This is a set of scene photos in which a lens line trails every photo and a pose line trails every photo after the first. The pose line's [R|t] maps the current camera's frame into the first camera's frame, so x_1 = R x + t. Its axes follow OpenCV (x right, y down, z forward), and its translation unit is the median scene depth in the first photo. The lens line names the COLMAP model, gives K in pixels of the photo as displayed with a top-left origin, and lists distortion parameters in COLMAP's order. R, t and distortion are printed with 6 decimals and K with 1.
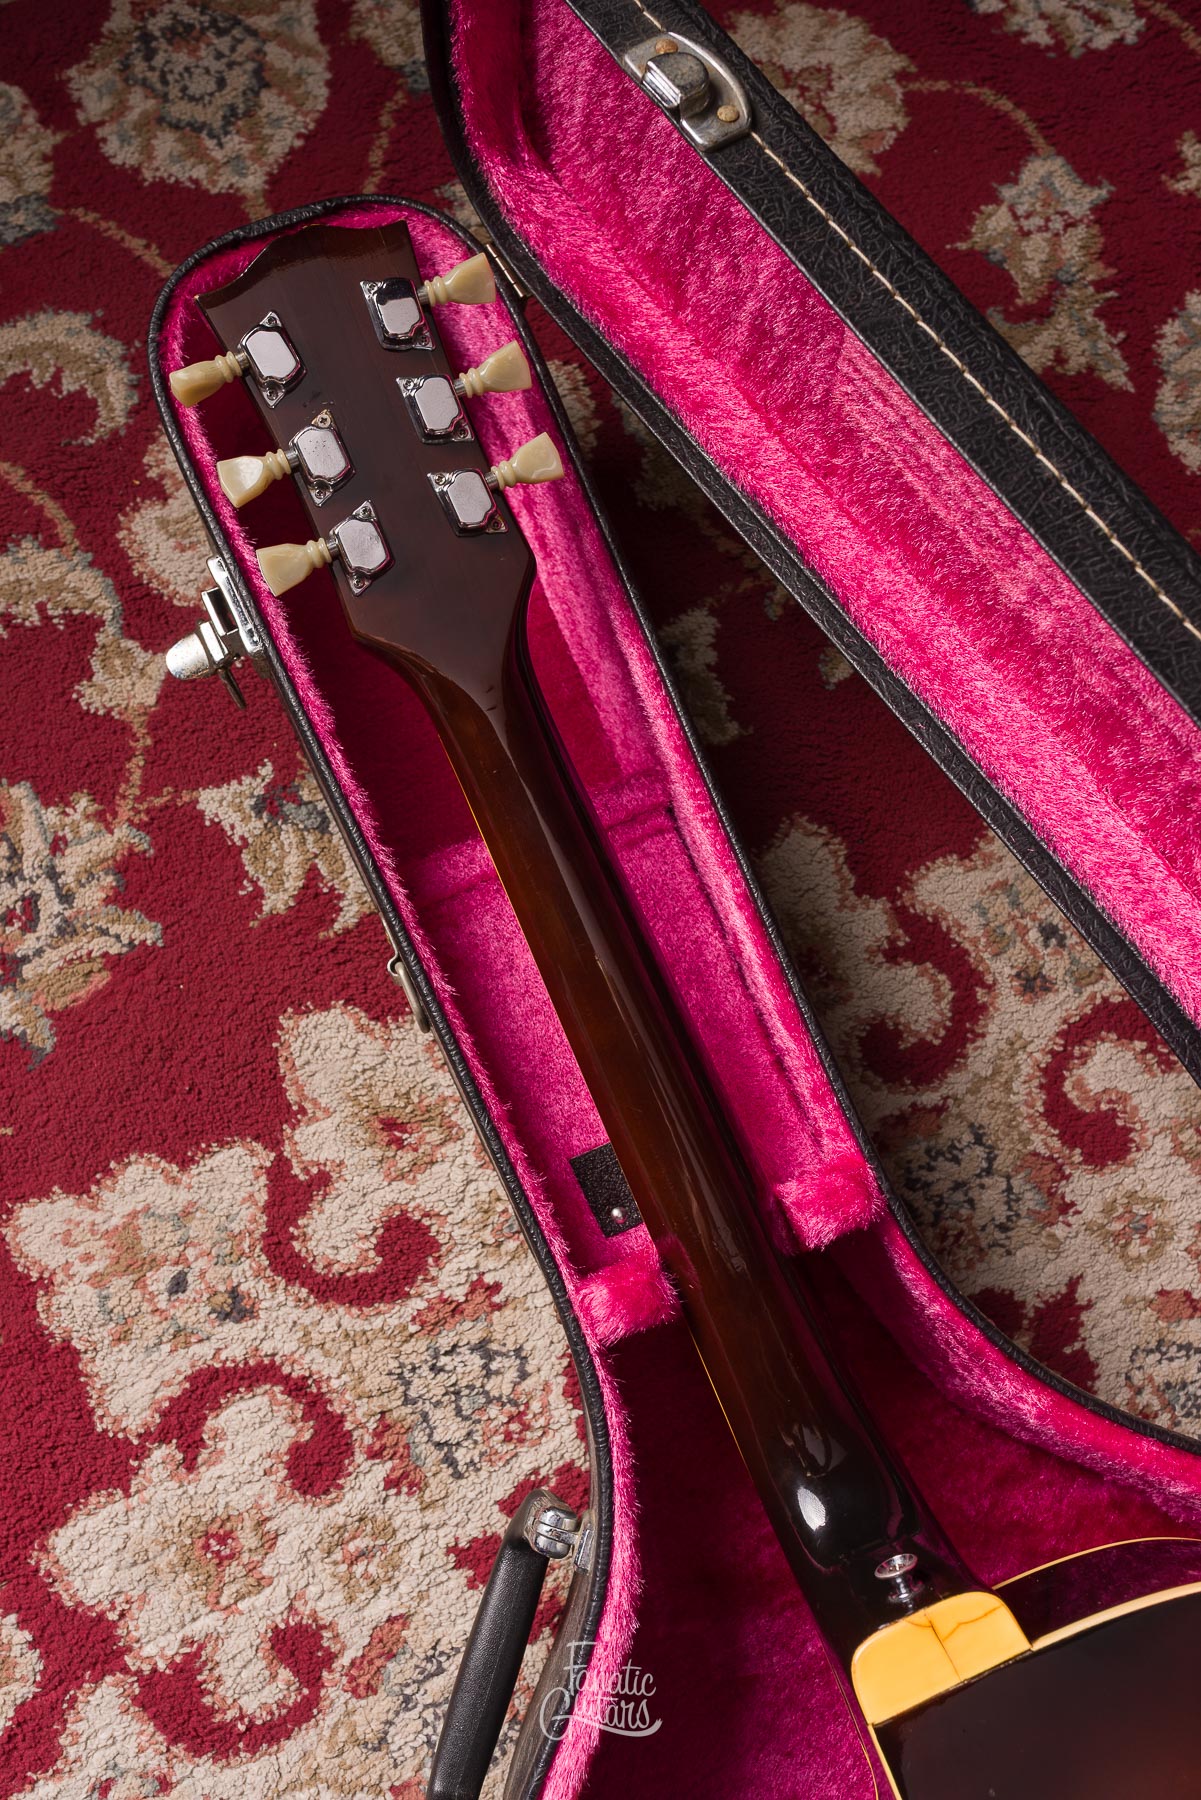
lens RADIAL K [[1738.4, 0, 600.6], [0, 1738.4, 904.6], [0, 0, 1]] dist [0.002656, -0.003735]
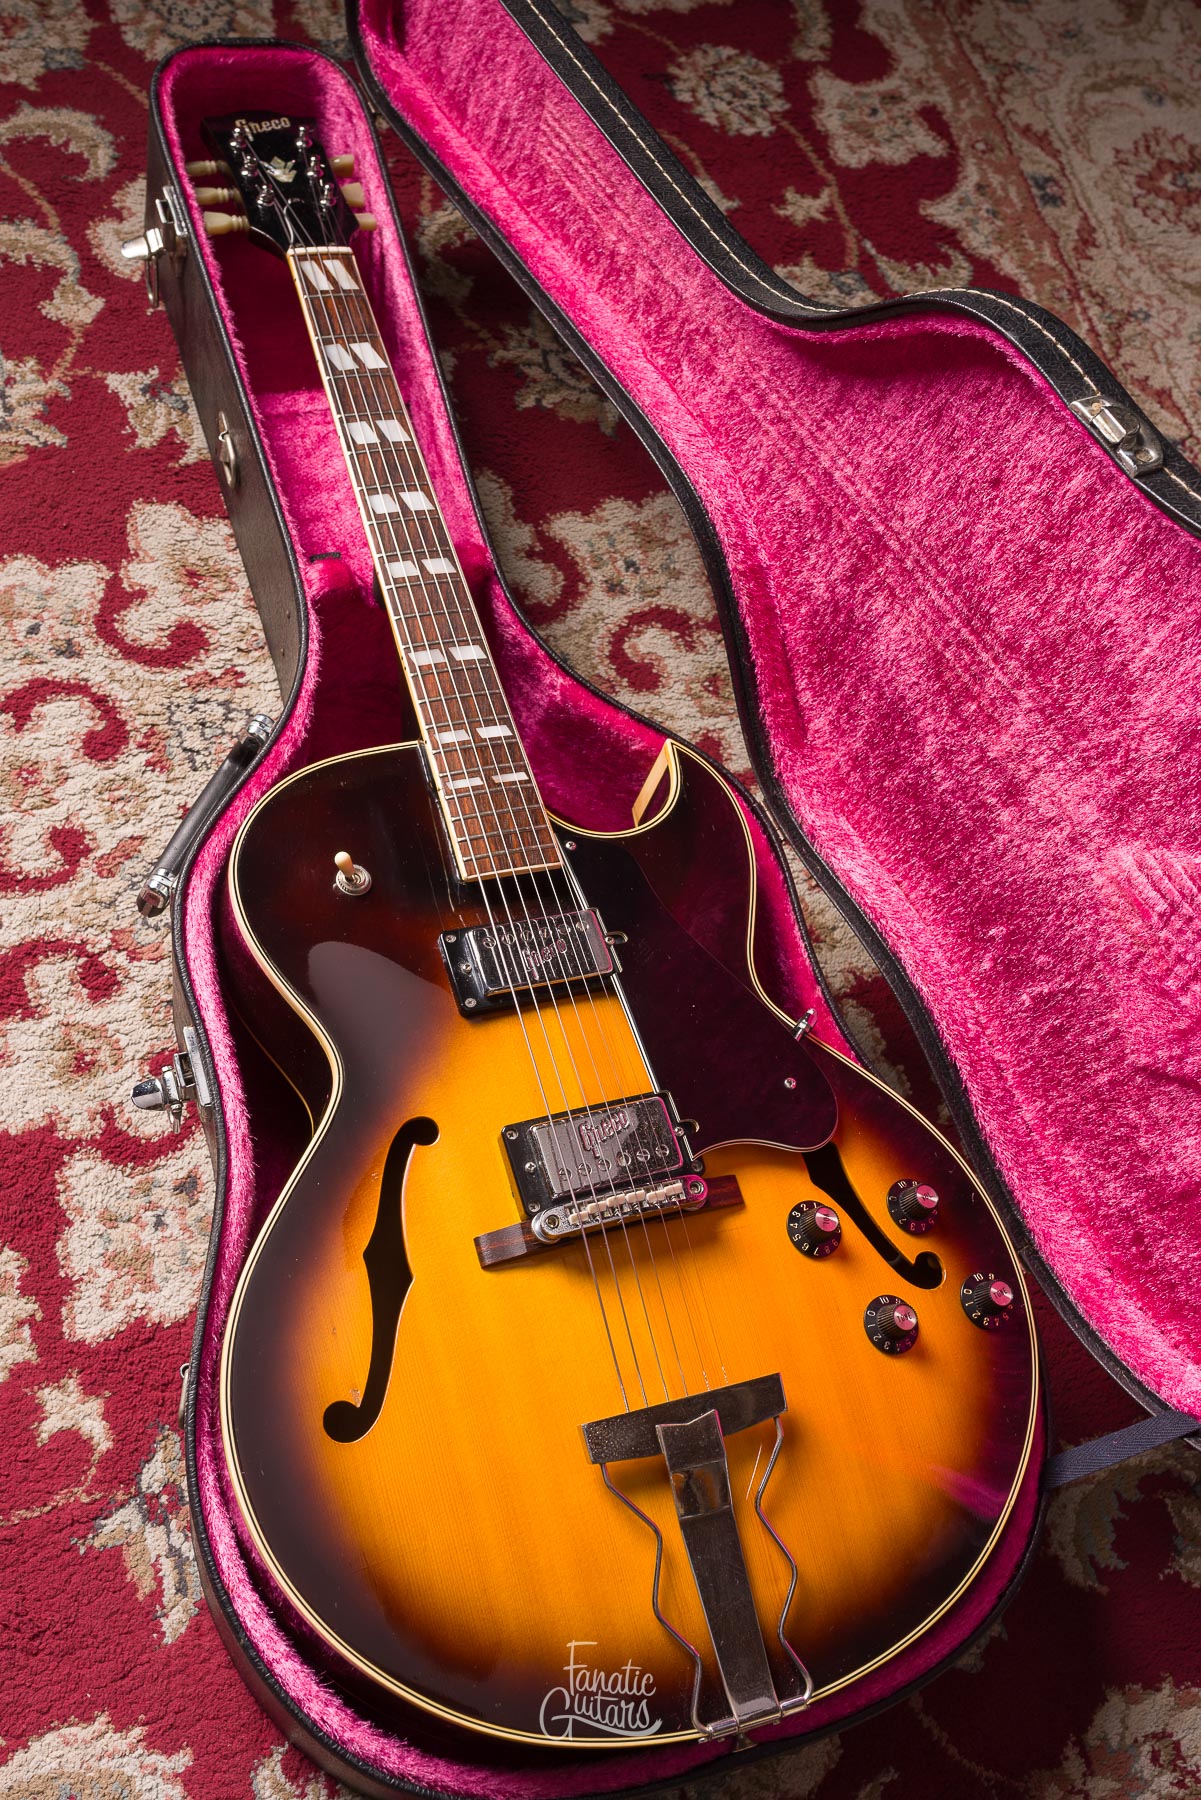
lens RADIAL K [[1891.5, 0, 596.8], [0, 1891.5, 899.7], [0, 0, 1]] dist [0.004030, -0.004225]
pose [[0.977315, 0.180331, 0.111071, 0.096242], [-0.146306, 0.954027, -0.261584, 0.796077], [-0.153137, 0.239400, 0.958768, -0.598767]]
